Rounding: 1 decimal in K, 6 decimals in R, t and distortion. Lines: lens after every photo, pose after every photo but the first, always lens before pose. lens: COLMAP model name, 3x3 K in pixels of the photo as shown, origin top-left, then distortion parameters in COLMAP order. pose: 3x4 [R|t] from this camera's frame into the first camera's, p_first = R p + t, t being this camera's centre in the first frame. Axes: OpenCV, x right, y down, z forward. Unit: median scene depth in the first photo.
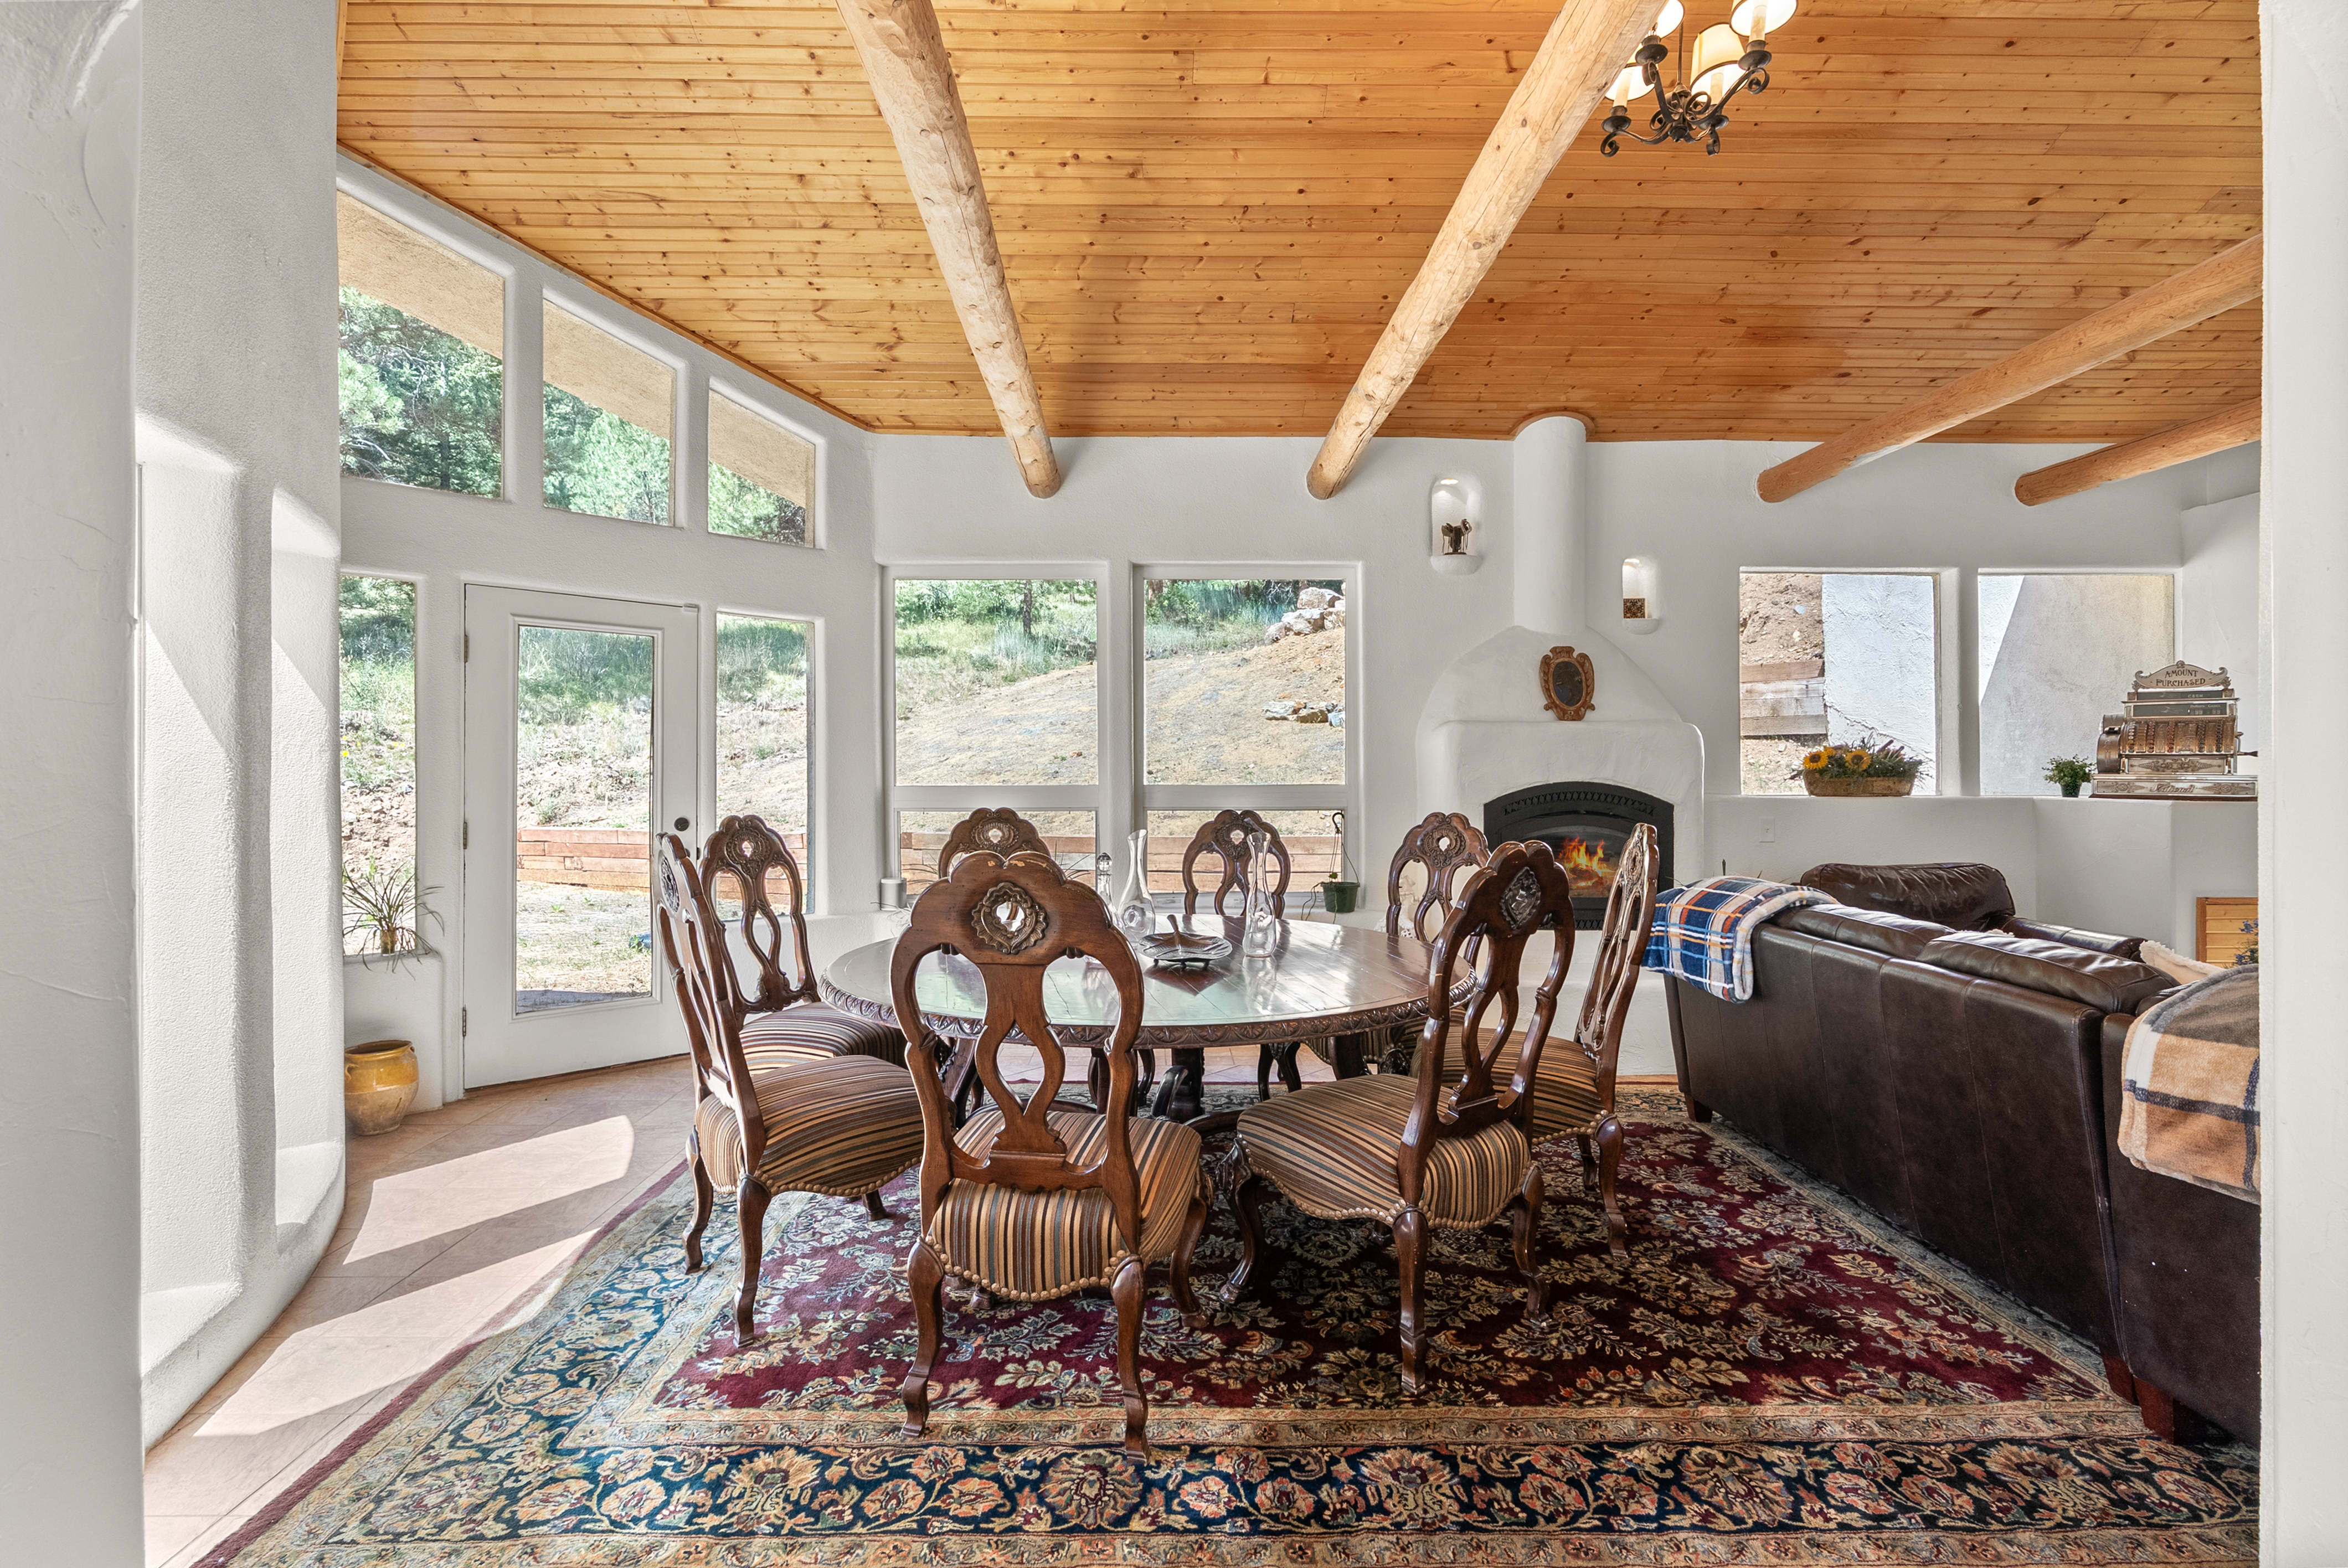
lens RADIAL K [[1078.5, 0, 1174.2], [0, 1078.5, 769.4], [0, 0, 1]] dist [-0.003076, 0.000835]
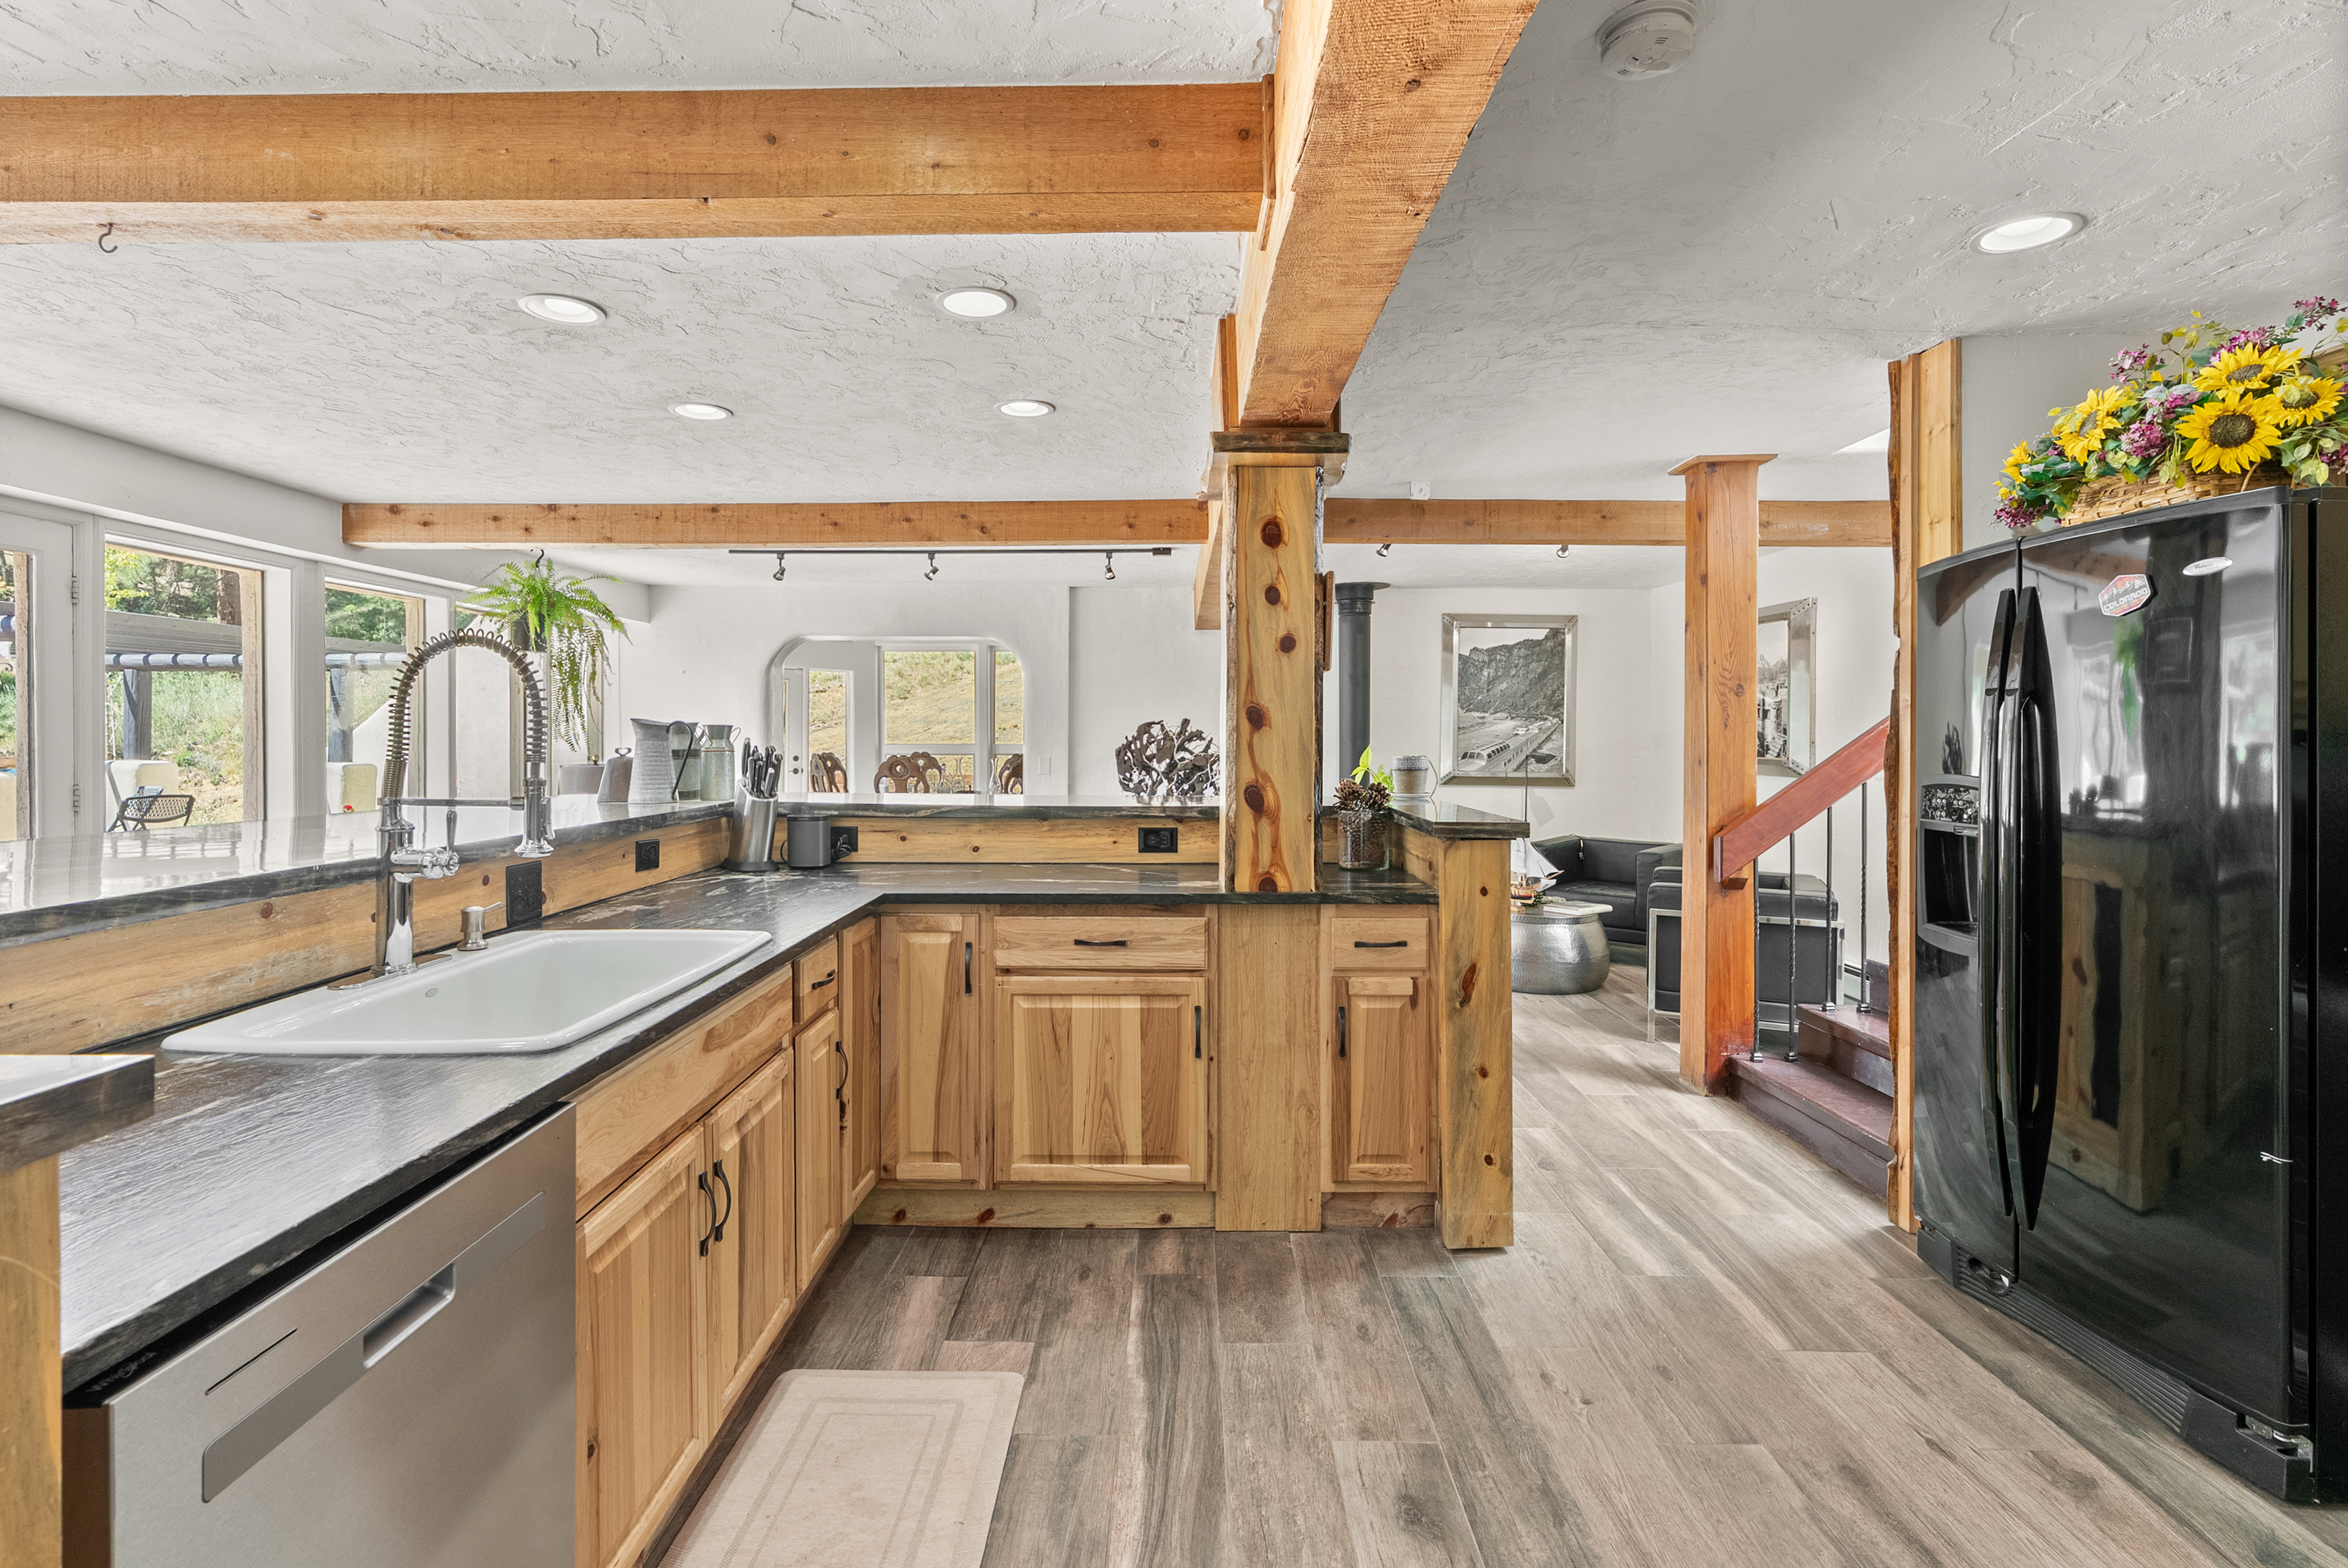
lens RADIAL K [[1099.1, 0, 1175.5], [0, 1099.1, 719.9], [0, 0, 1]] dist [-0.004736, -0.000206]
pose [[0.999889, 0.003605, -0.014490, 0.440212], [-0.003817, 0.999885, -0.014655, -0.003755], [0.014435, 0.014709, 0.999788, -1.473543]]
